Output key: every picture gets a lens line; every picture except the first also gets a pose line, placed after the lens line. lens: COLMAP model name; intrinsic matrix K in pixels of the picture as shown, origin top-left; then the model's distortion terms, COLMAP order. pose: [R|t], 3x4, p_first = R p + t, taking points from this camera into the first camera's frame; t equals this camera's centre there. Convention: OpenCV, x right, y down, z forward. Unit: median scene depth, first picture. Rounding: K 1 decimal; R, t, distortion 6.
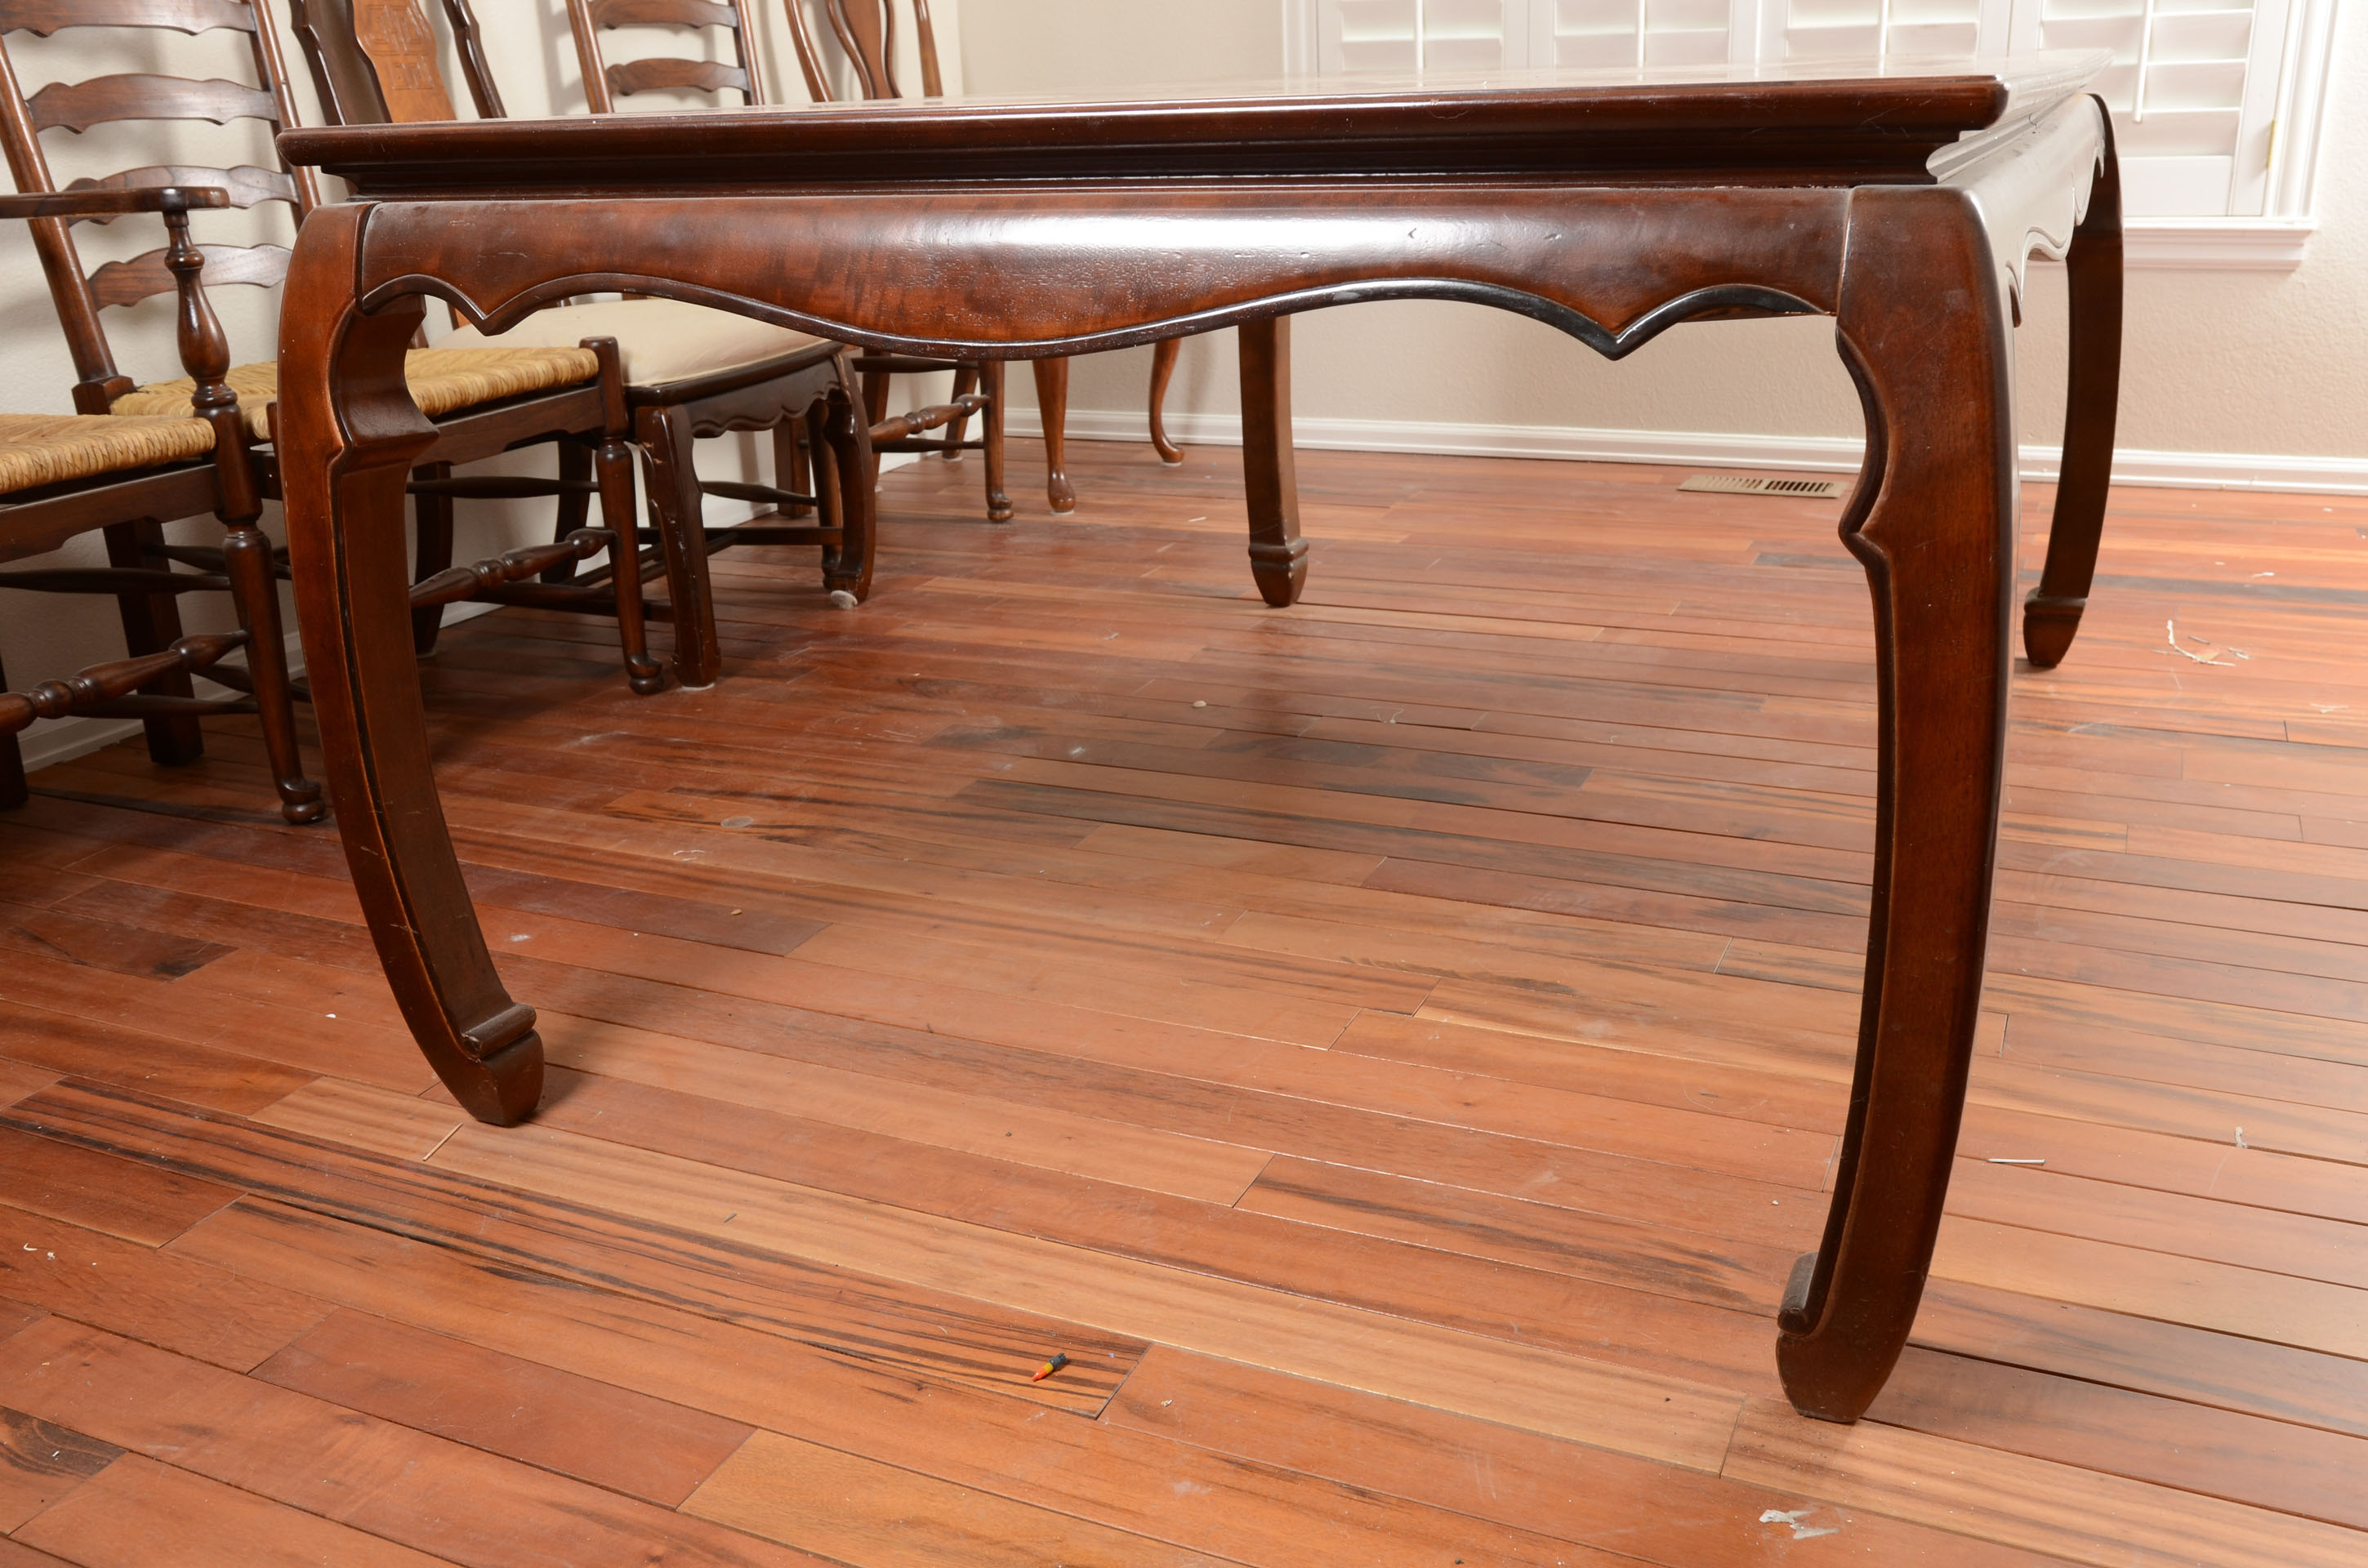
lens RADIAL K [[2062.1, 0, 1184.0], [0, 2062.1, 784.0], [0, 0, 1]] dist [-0.034781, 0.013953]
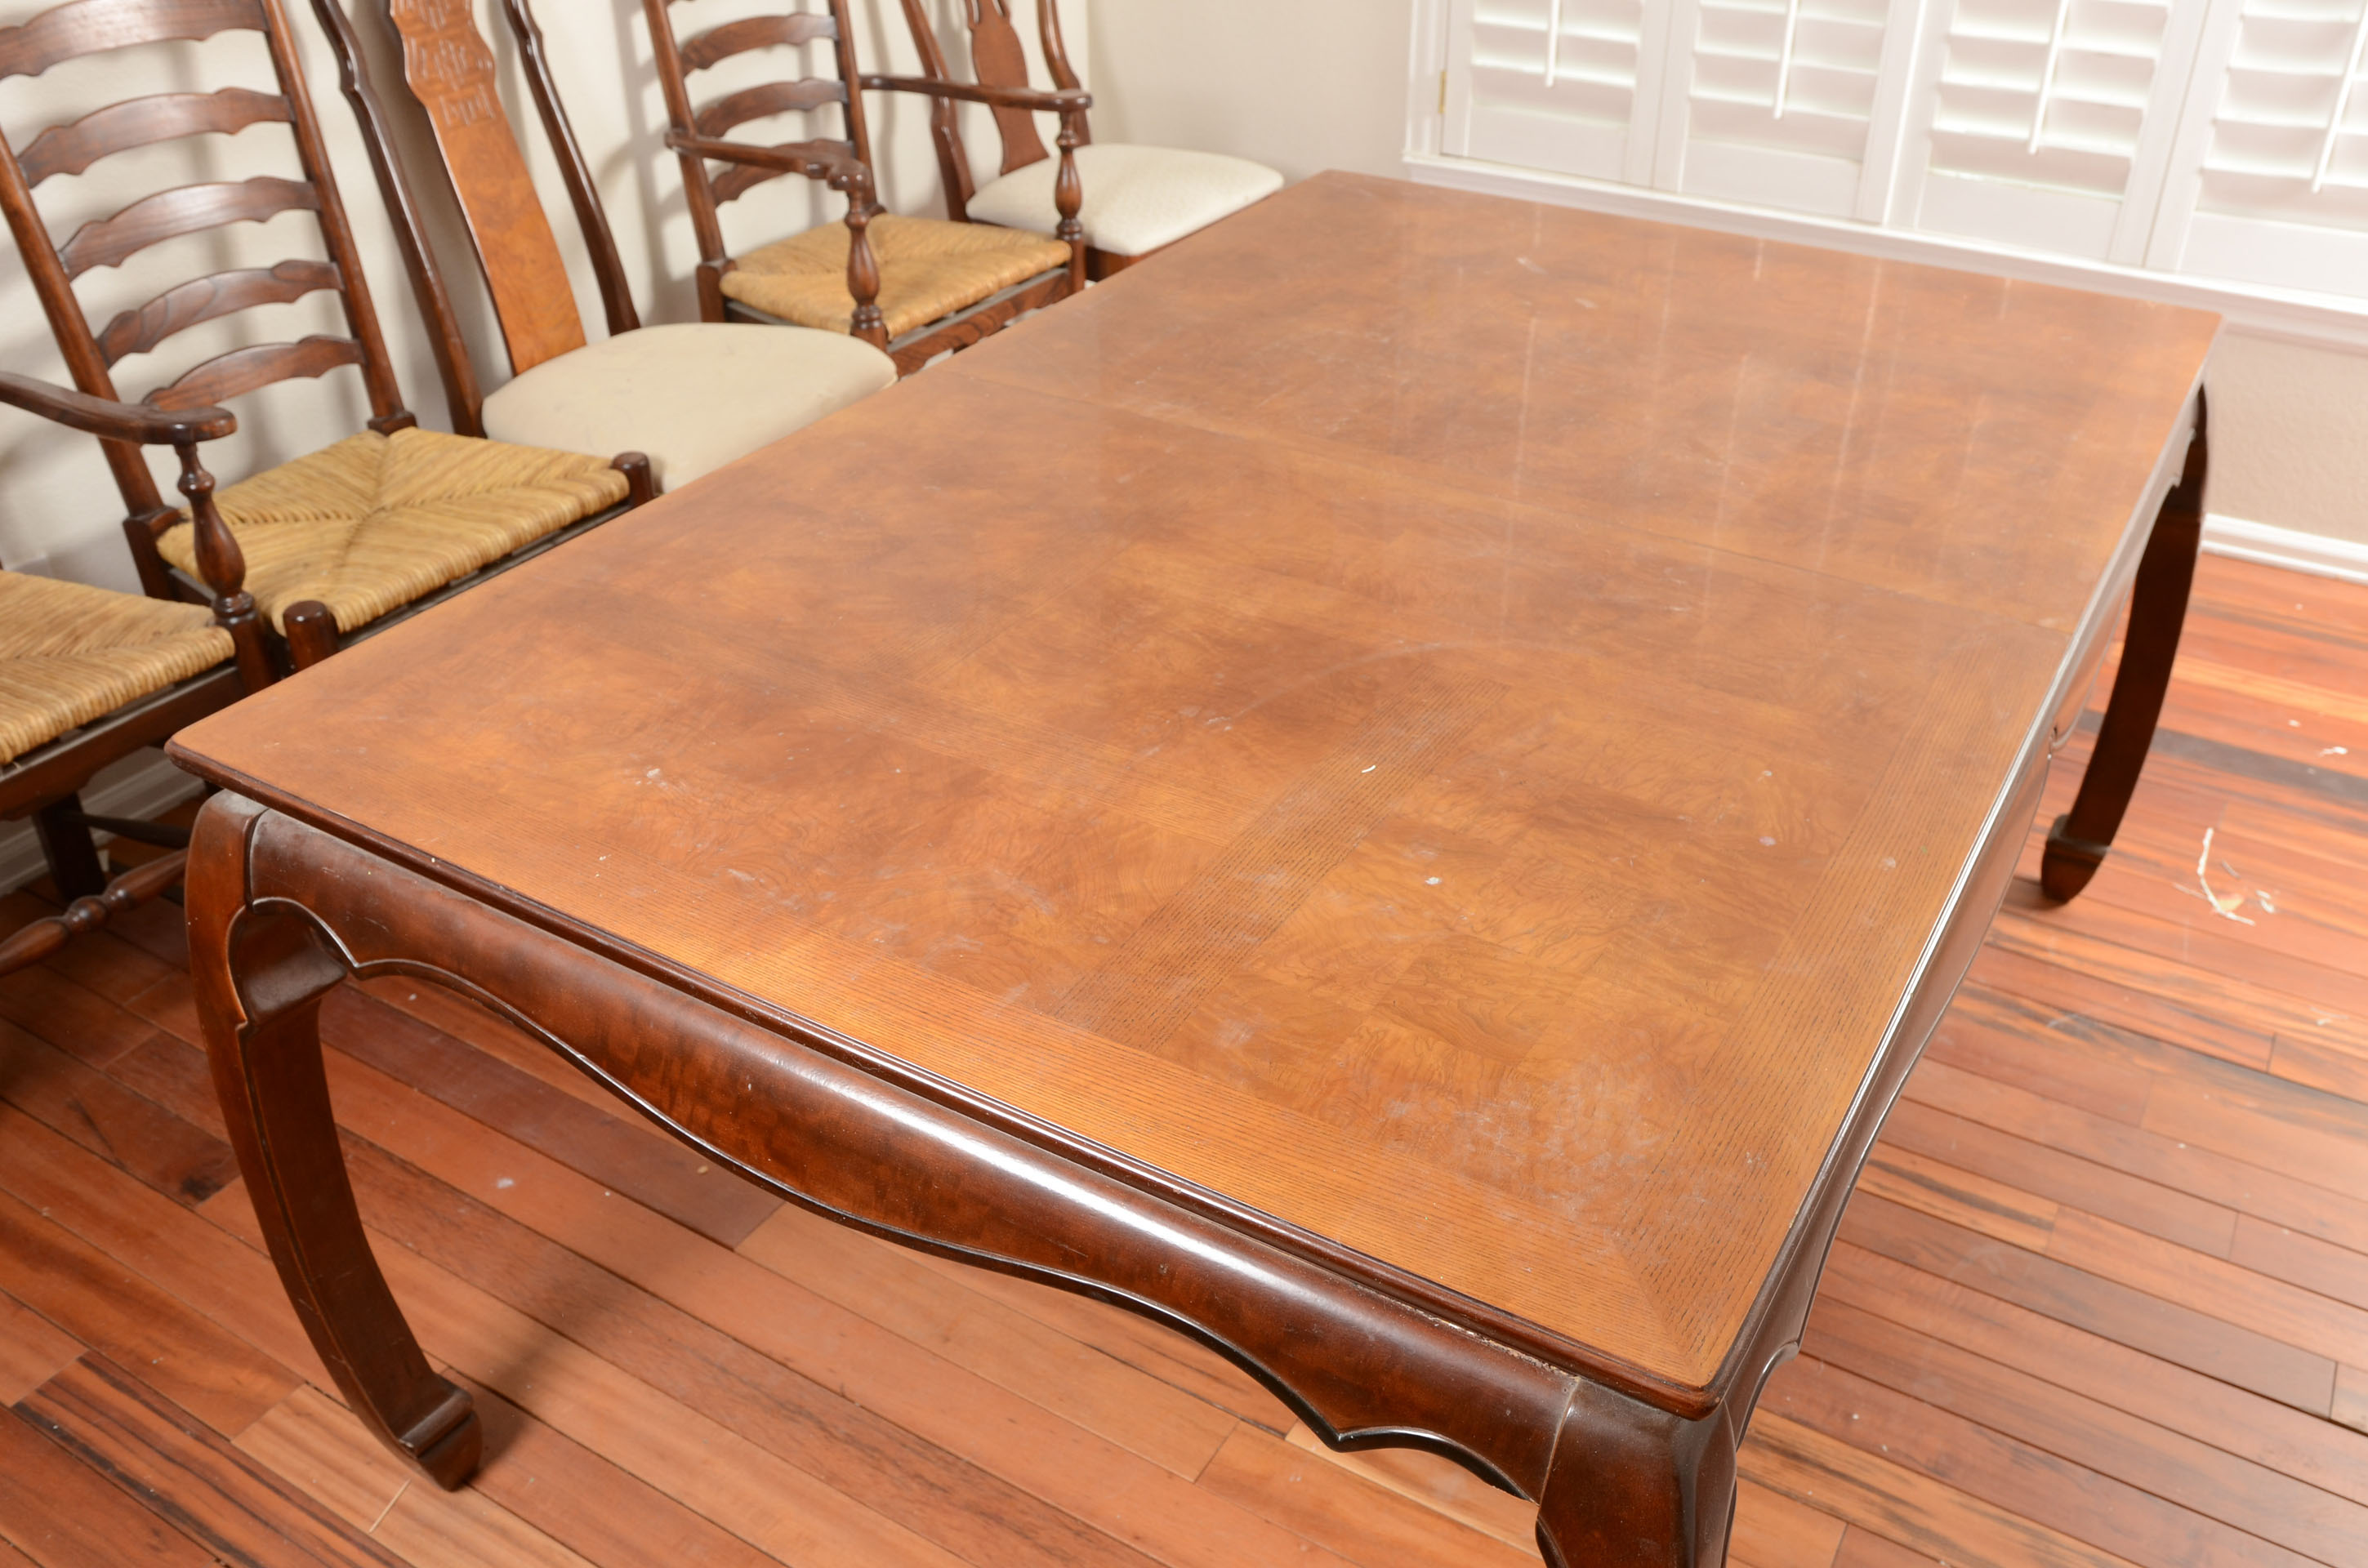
lens RADIAL K [[1999.2, 0, 1184.0], [0, 1999.2, 784.0], [0, 0, 1]] dist [-0.089069, 0.102786]
pose [[0.992823, 0.088994, -0.079894, 0.117746], [-0.068934, 0.971735, 0.225787, -0.470292], [0.097729, -0.218659, 0.970895, 0.082296]]
